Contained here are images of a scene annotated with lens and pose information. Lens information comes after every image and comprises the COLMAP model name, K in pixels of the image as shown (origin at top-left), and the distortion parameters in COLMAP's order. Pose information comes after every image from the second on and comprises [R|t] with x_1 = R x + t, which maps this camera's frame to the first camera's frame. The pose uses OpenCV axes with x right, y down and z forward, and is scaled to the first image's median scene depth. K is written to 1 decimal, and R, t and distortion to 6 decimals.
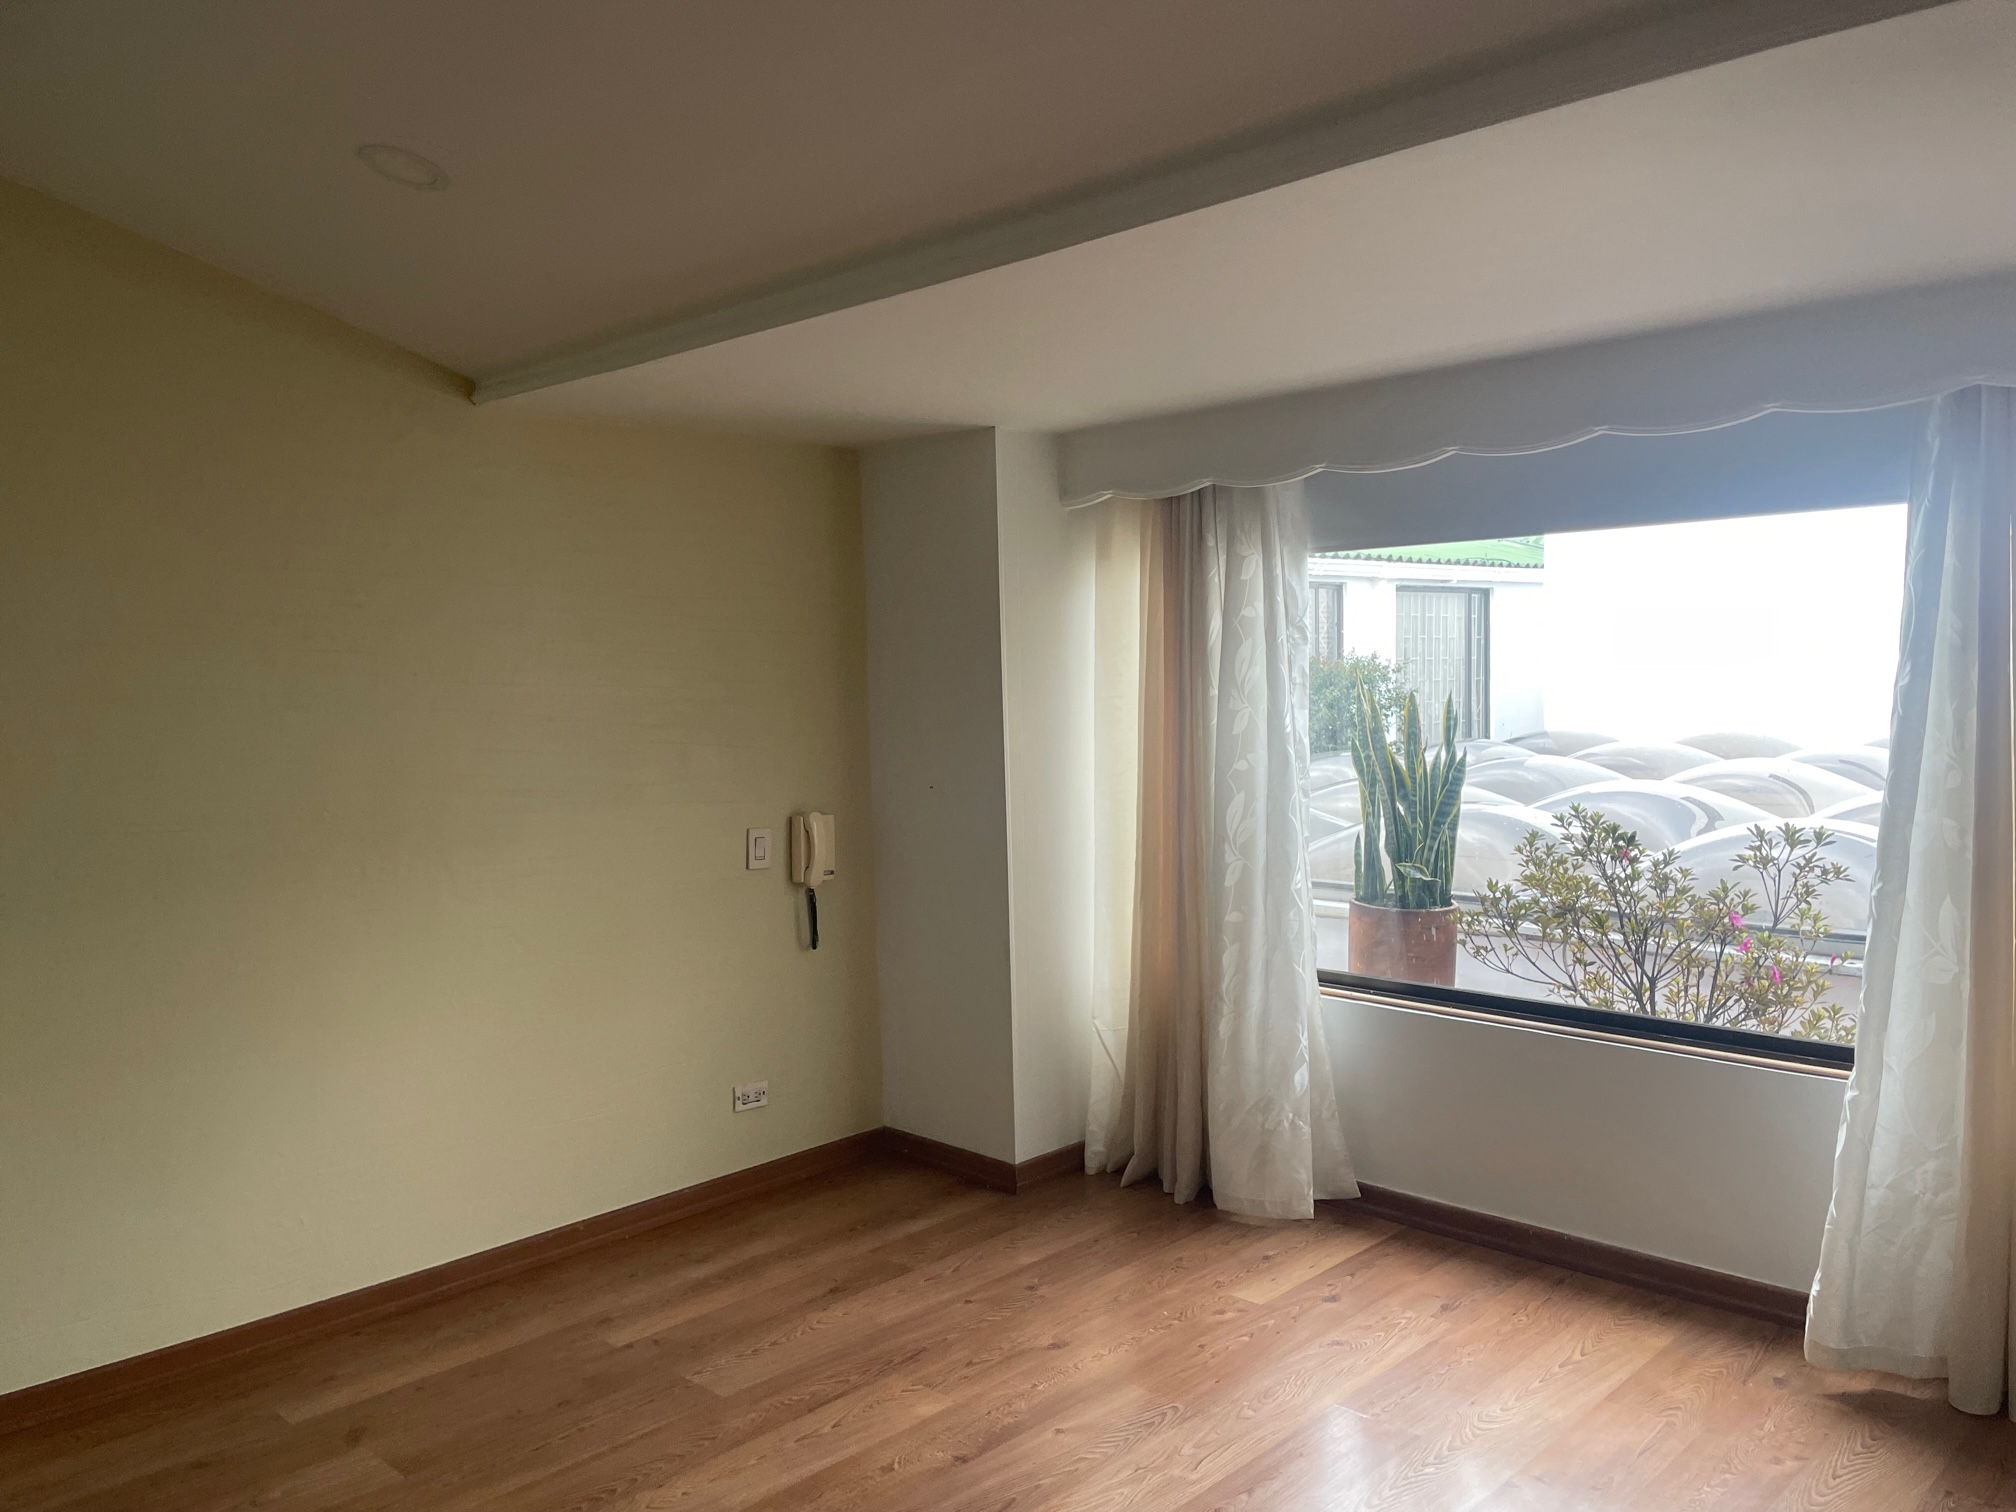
lens RADIAL K [[1524.2, 0, 1016.4], [0, 1524.2, 764.7], [0, 0, 1]] dist [0.092622, -0.119419]
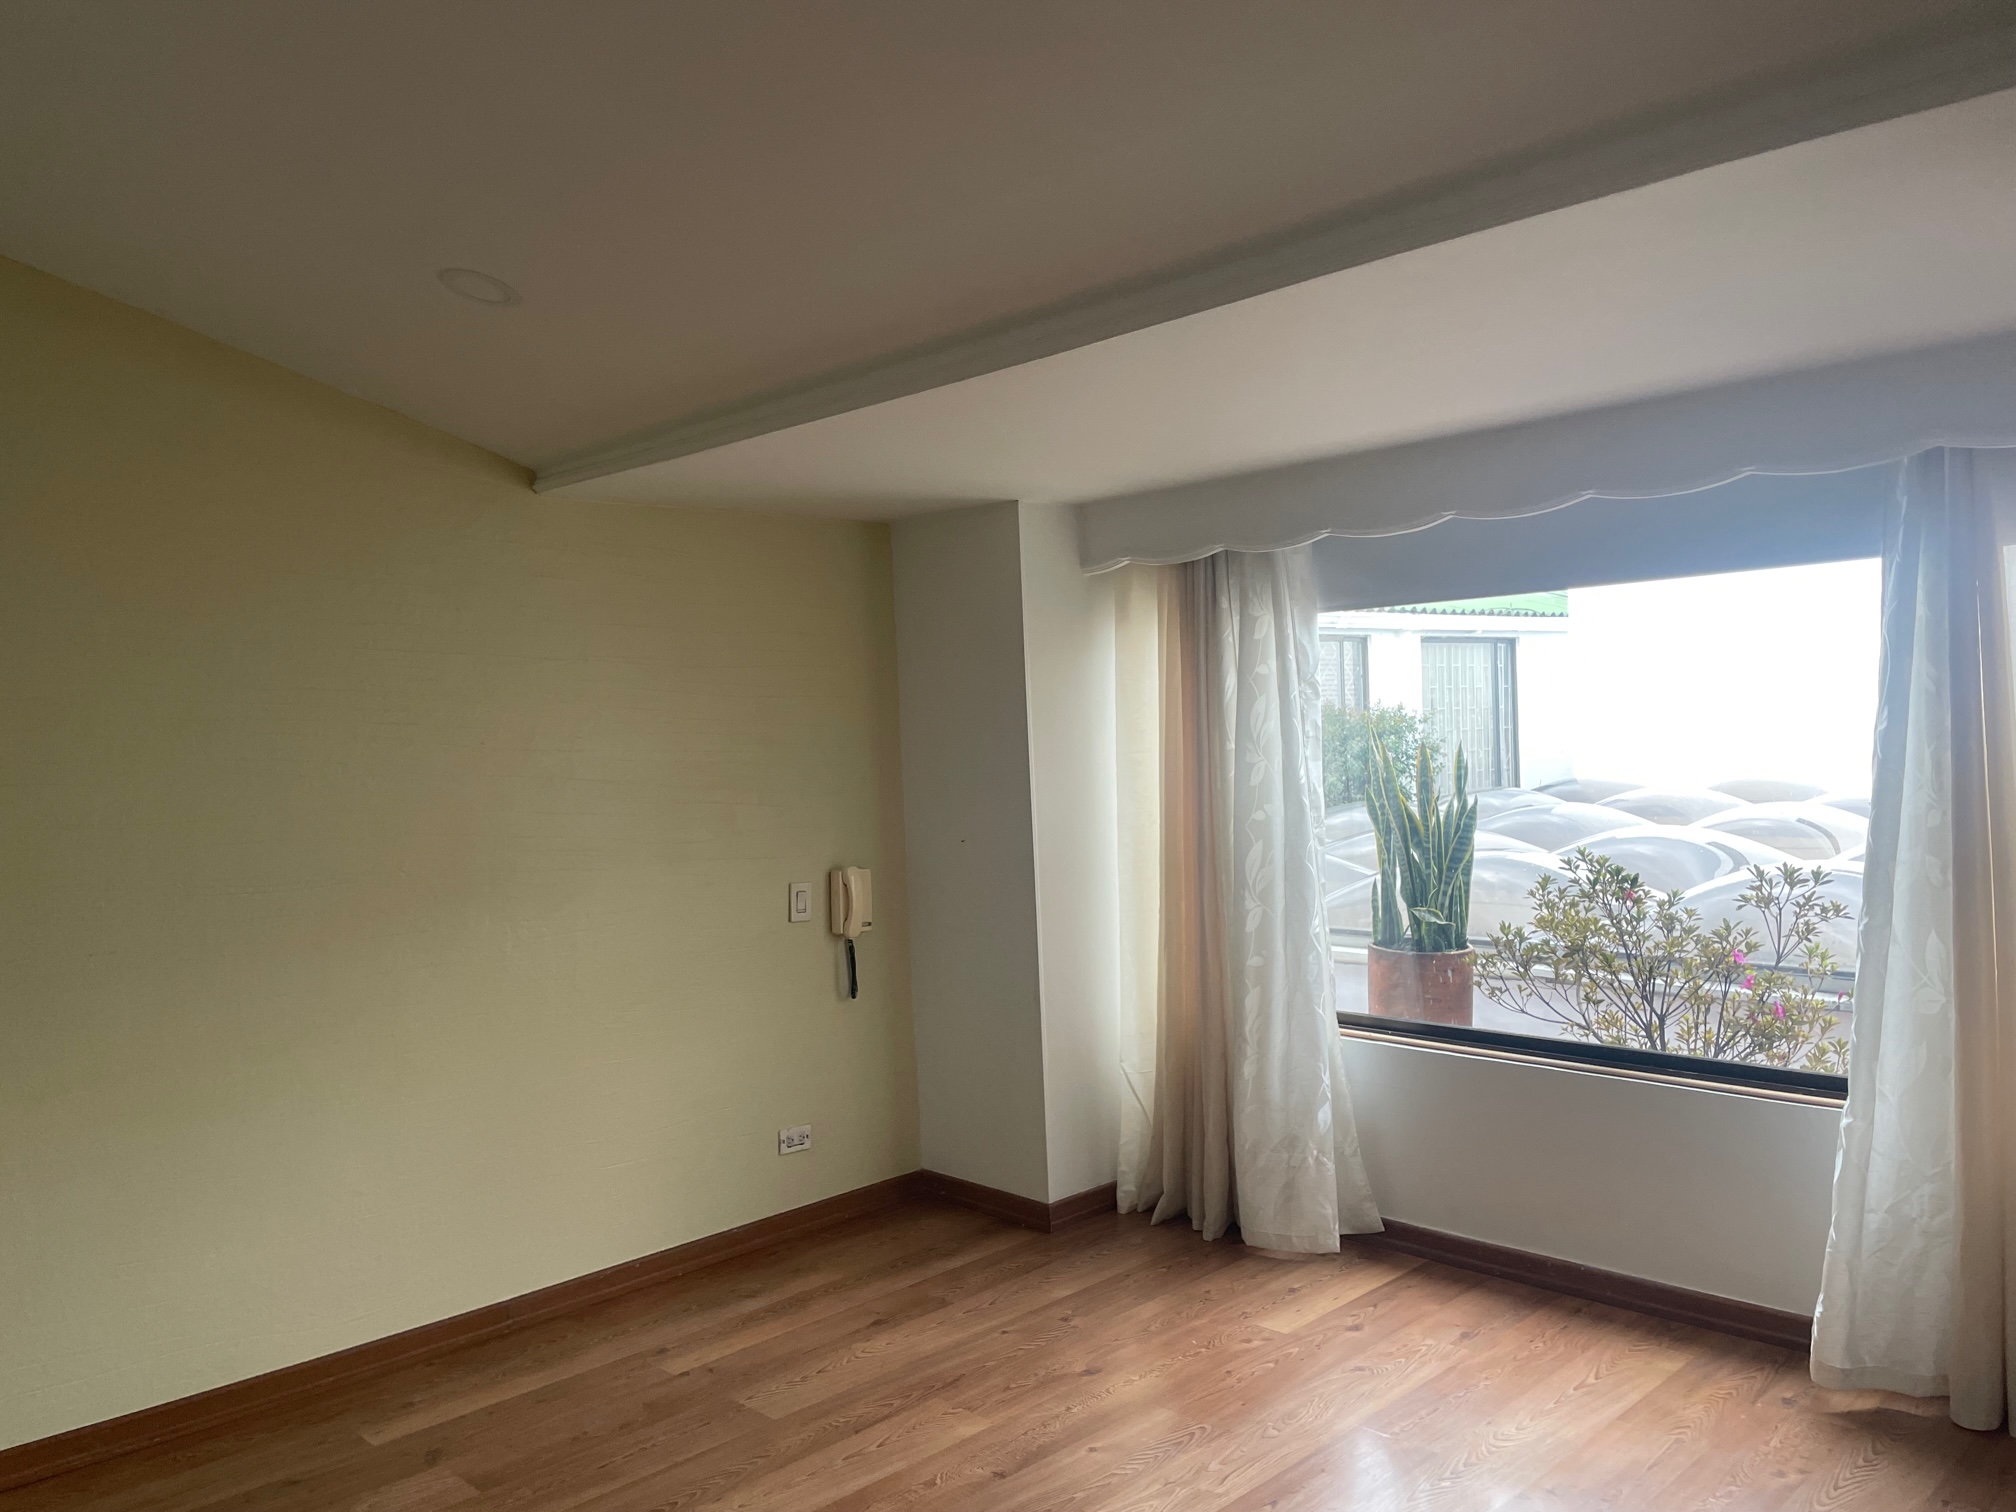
lens RADIAL K [[1524.2, 0, 1004.9], [0, 1524.2, 762.3], [0, 0, 1]] dist [0.092622, -0.119419]
pose [[0.999452, -0.016506, -0.028693, 0.004891], [0.015390, 0.999134, -0.038668, 0.002016], [0.029306, 0.038205, 0.998840, -0.059365]]
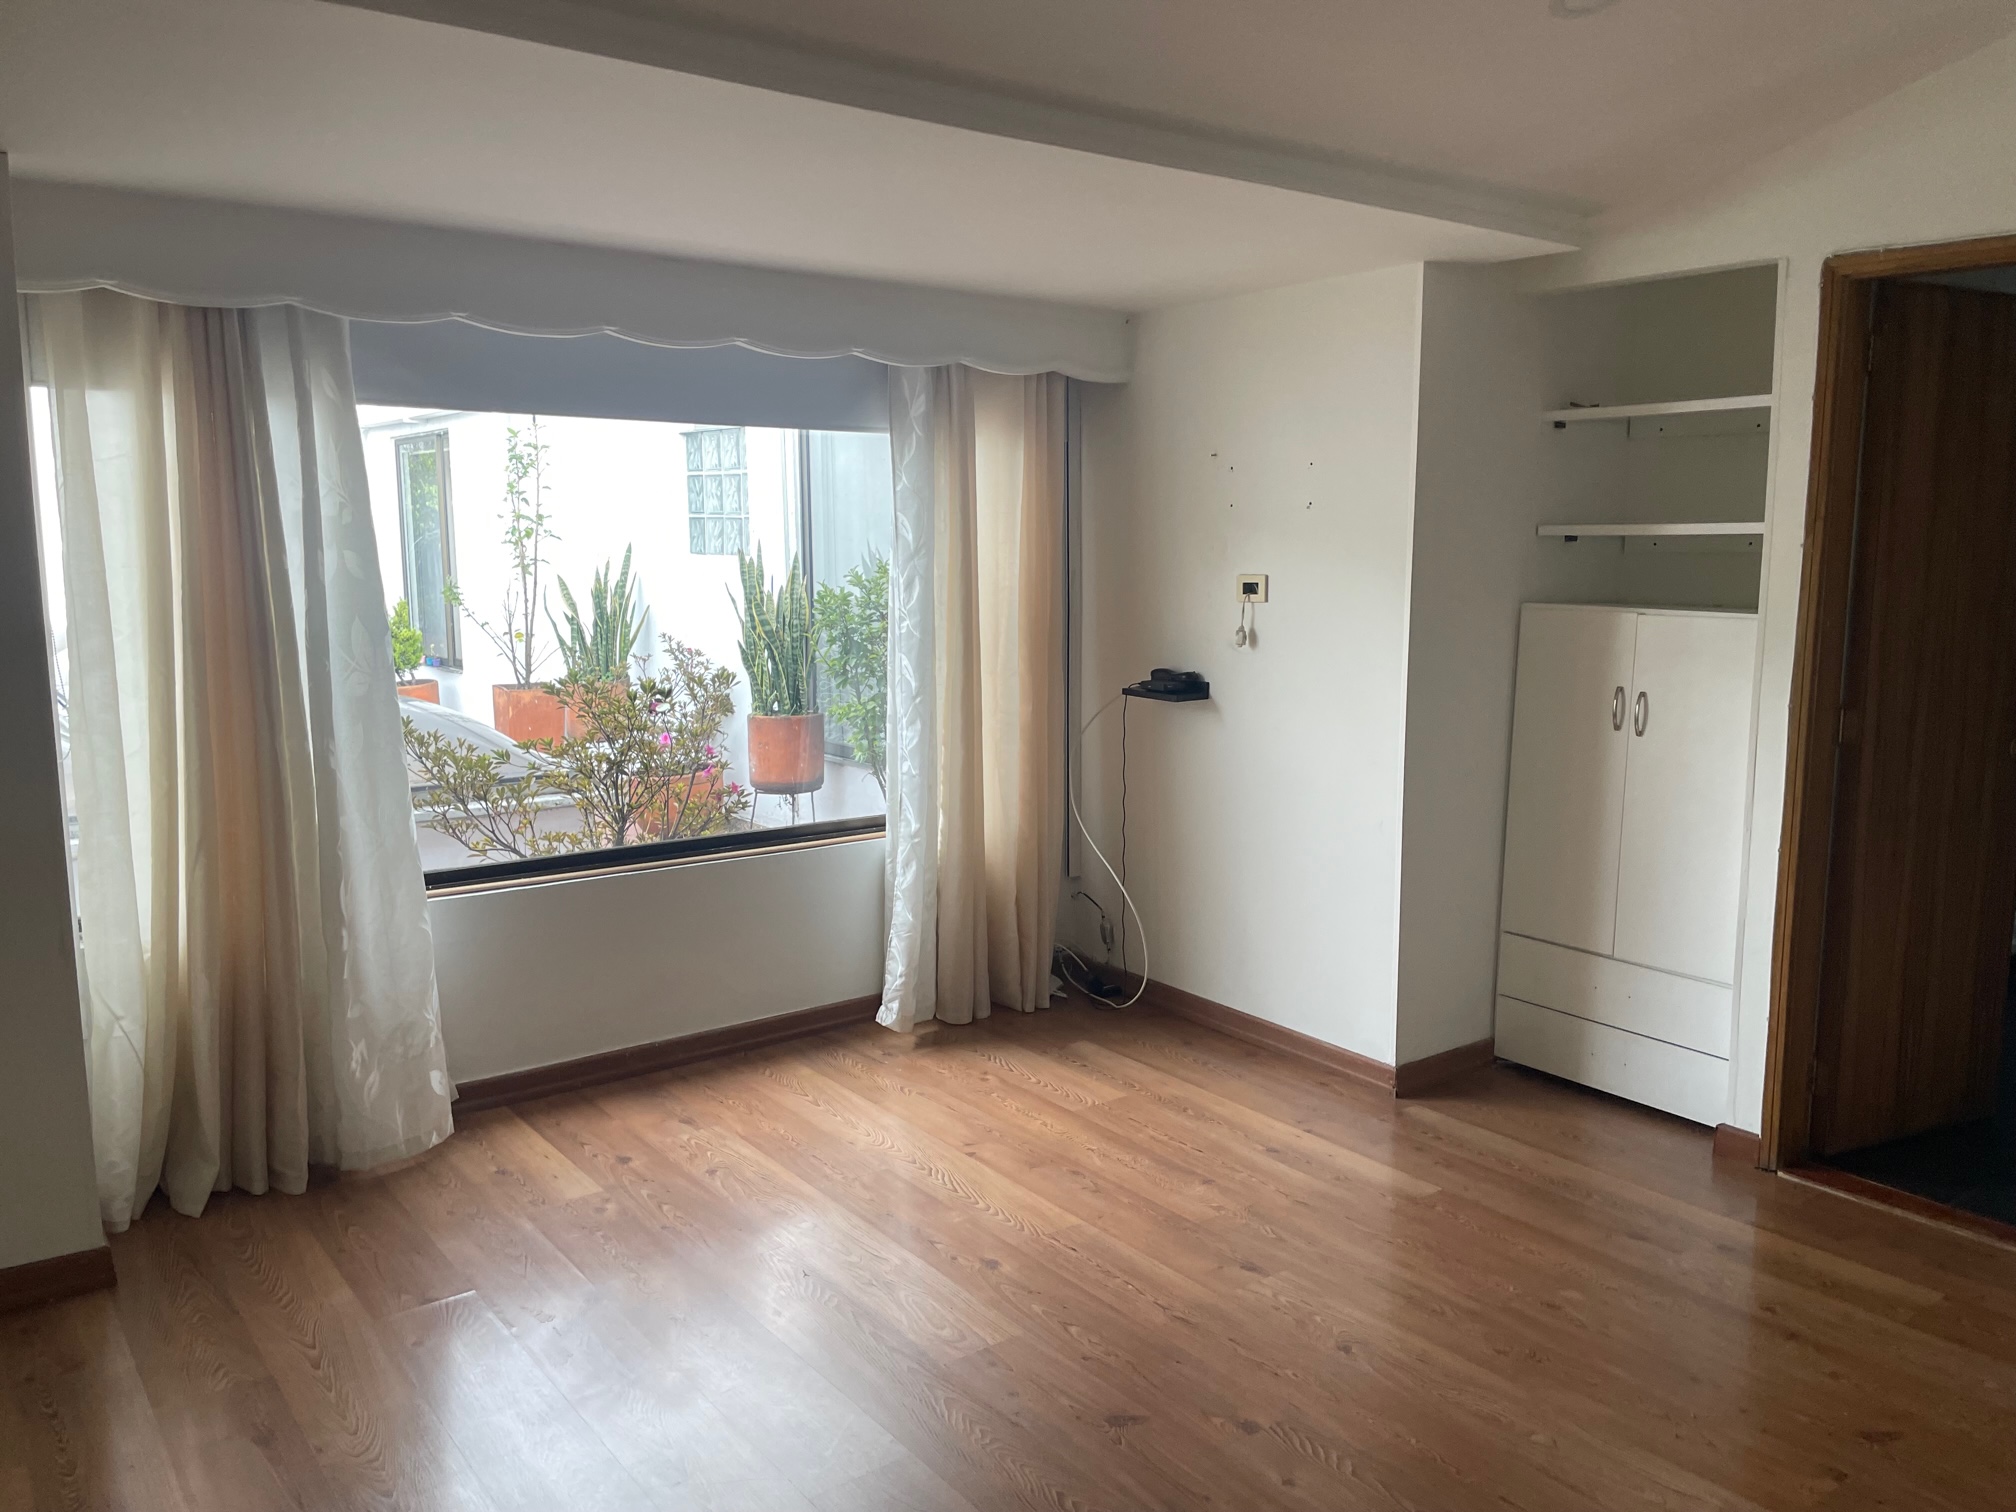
lens RADIAL K [[1524.2, 0, 1007.9], [0, 1524.2, 759.1], [0, 0, 1]] dist [0.092622, -0.119419]
pose [[0.167045, -0.117161, 0.978963, -0.709225], [0.062100, 0.992193, 0.108147, -0.012722], [-0.983992, 0.042728, 0.173017, 0.548204]]
